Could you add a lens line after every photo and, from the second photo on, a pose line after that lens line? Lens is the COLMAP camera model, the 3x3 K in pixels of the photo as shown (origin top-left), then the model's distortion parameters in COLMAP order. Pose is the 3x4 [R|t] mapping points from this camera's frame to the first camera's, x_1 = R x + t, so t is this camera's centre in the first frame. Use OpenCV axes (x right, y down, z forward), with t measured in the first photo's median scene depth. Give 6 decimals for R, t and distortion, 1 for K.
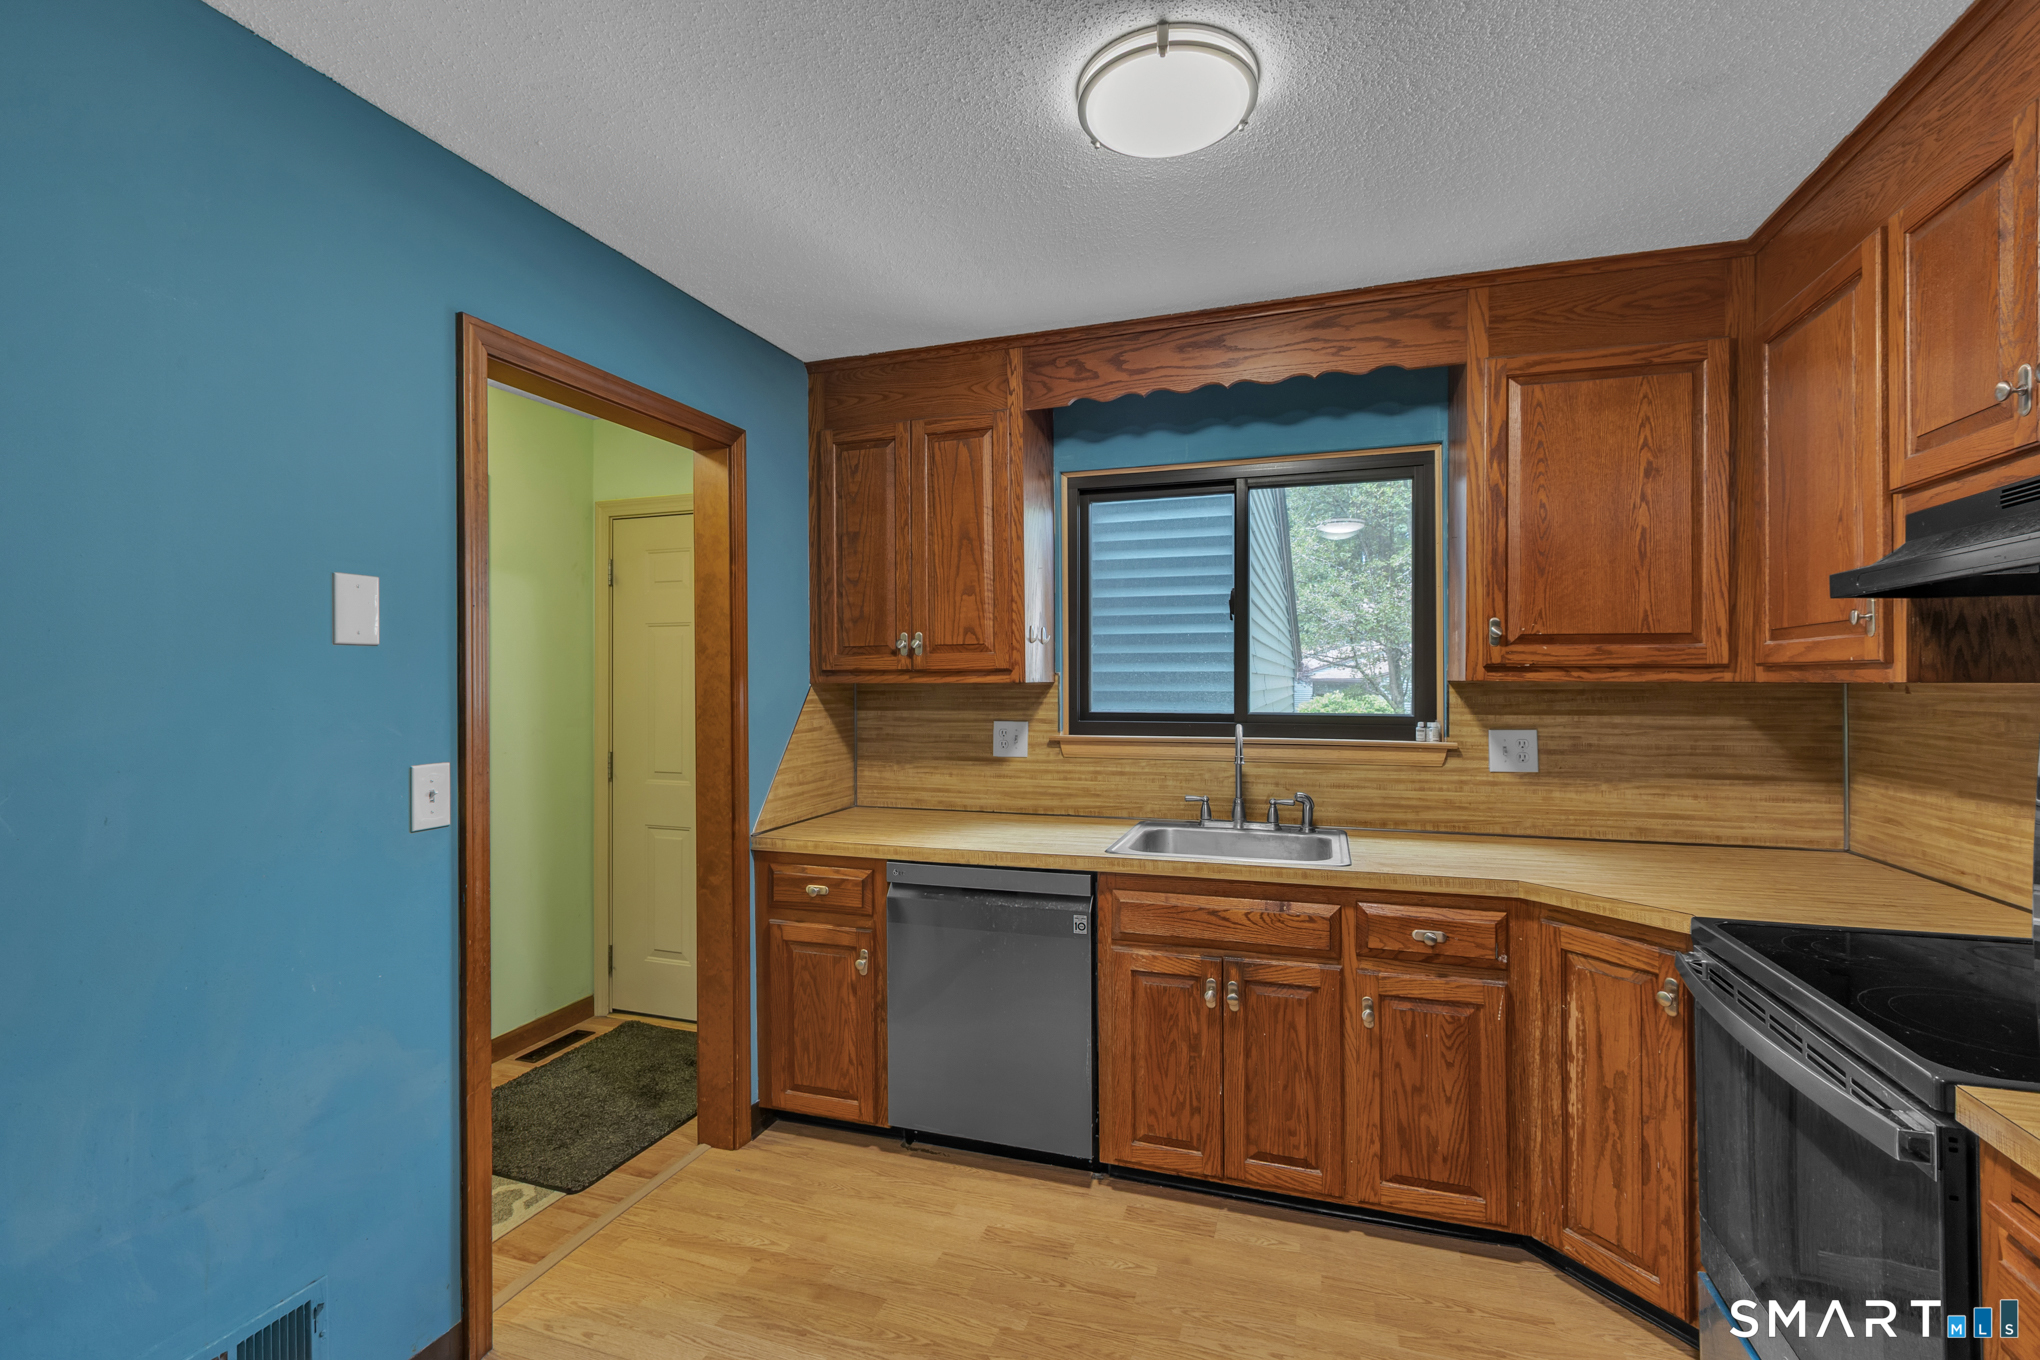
lens RADIAL K [[914.8, 0, 1020.9], [0, 914.8, 671.7], [0, 0, 1]] dist [-0.000212, 0.000023]
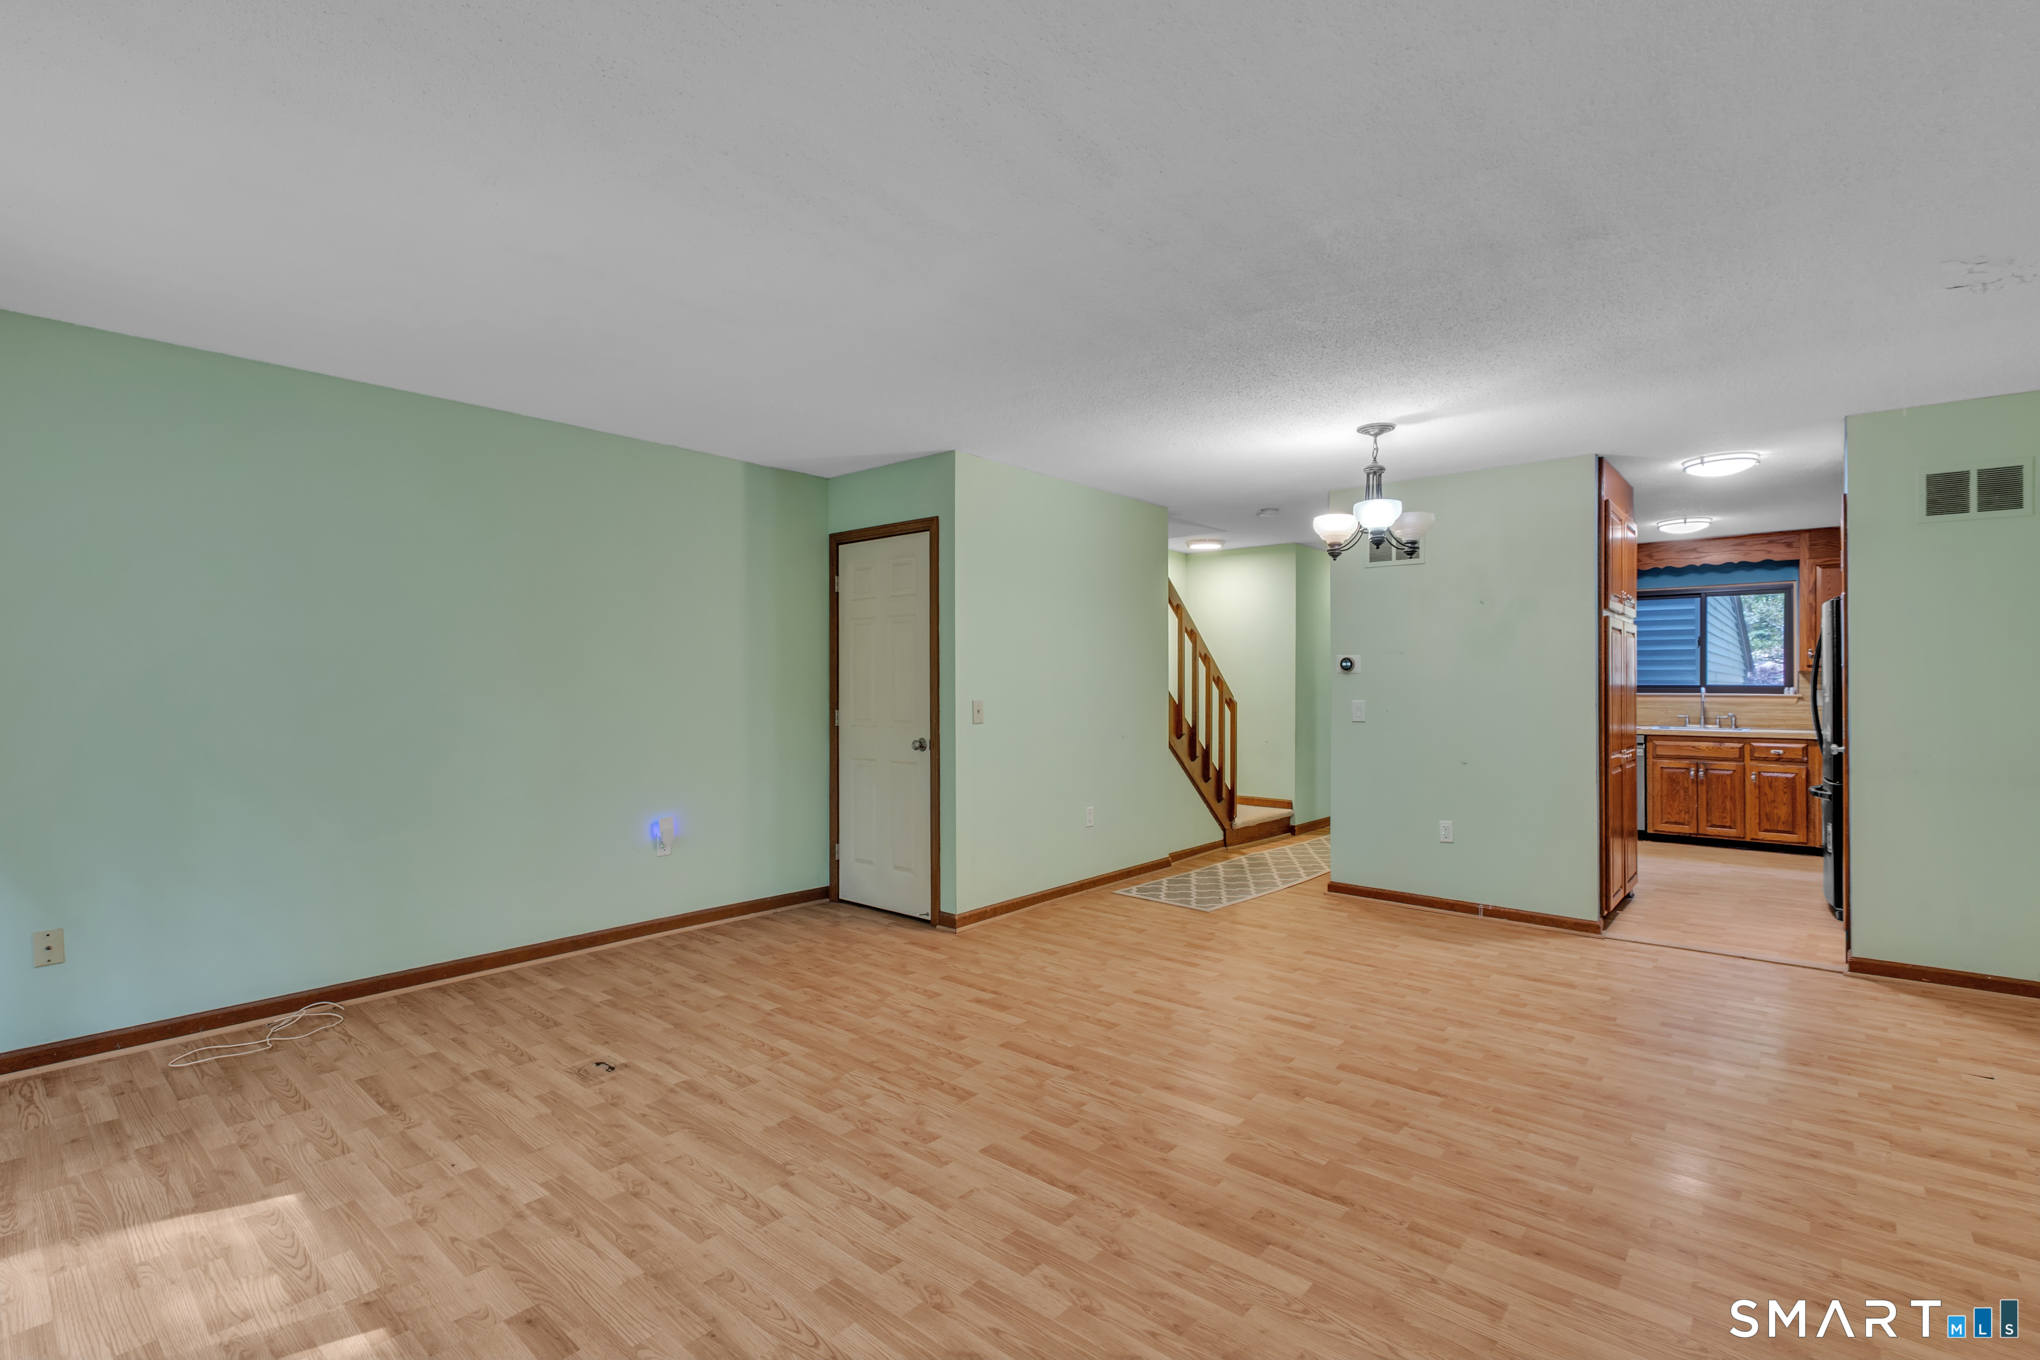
lens RADIAL K [[931.6, 0, 1015.1], [0, 931.6, 676.6], [0, 0, 1]] dist [-0.001574, -0.000510]
pose [[0.926000, 0.001560, -0.377521, -0.668070], [-0.001331, 0.999999, 0.000868, 0.027600], [0.377522, -0.000301, 0.926001, -2.552524]]
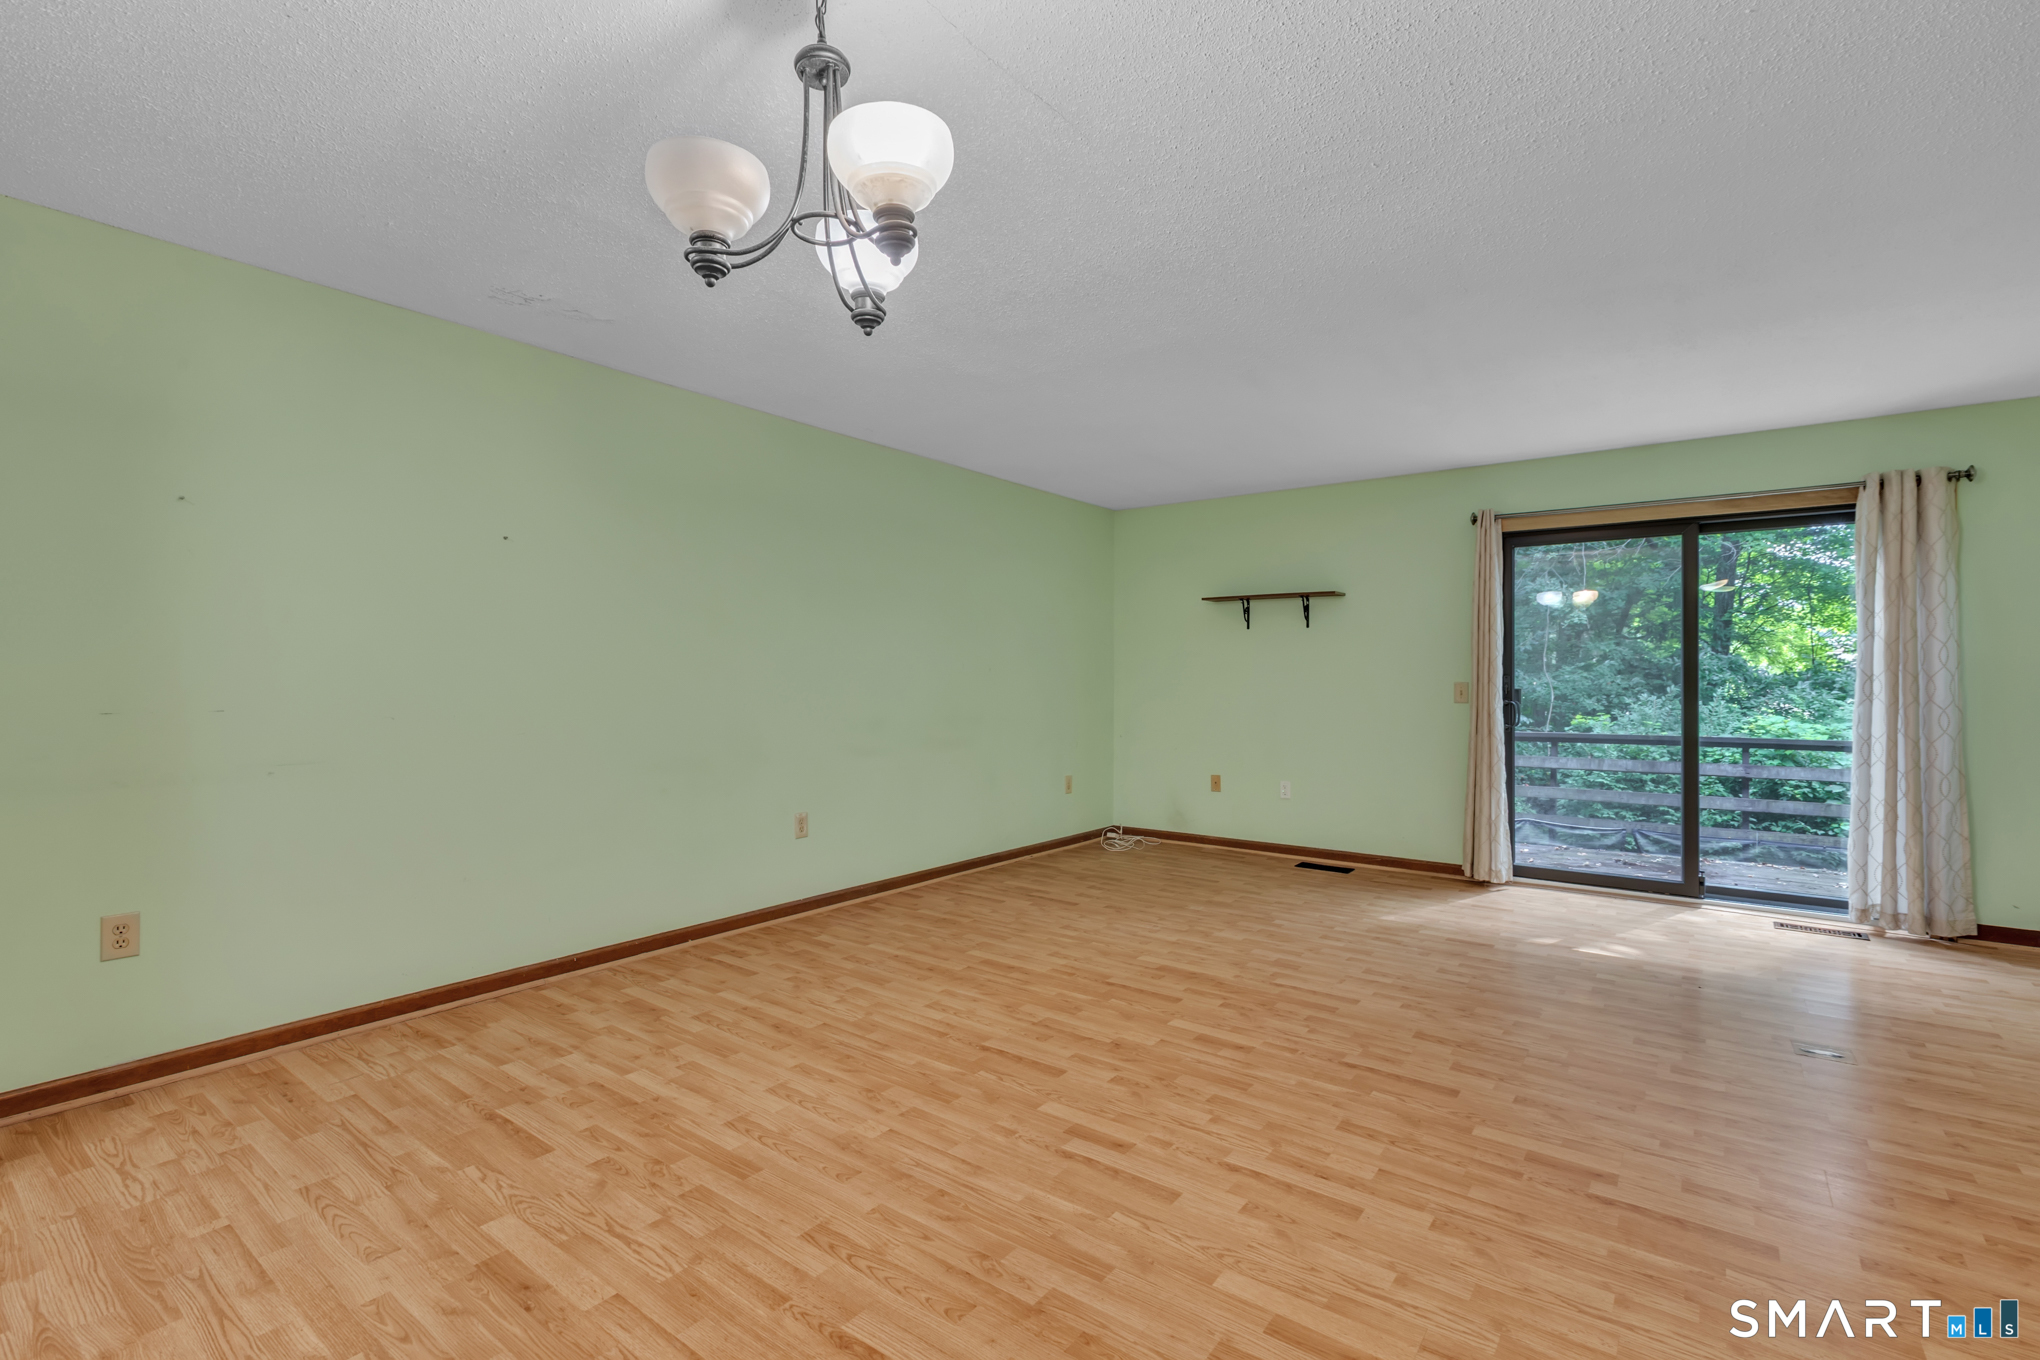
lens RADIAL K [[914.8, 0, 1020.9], [0, 914.8, 671.7], [0, 0, 1]] dist [-0.000212, 0.000023]
pose [[-0.949949, 0.001361, 0.312402, -1.032209], [-0.002913, 0.999908, -0.013214, 0.078201], [-0.312391, -0.013463, -0.949858, -0.178486]]
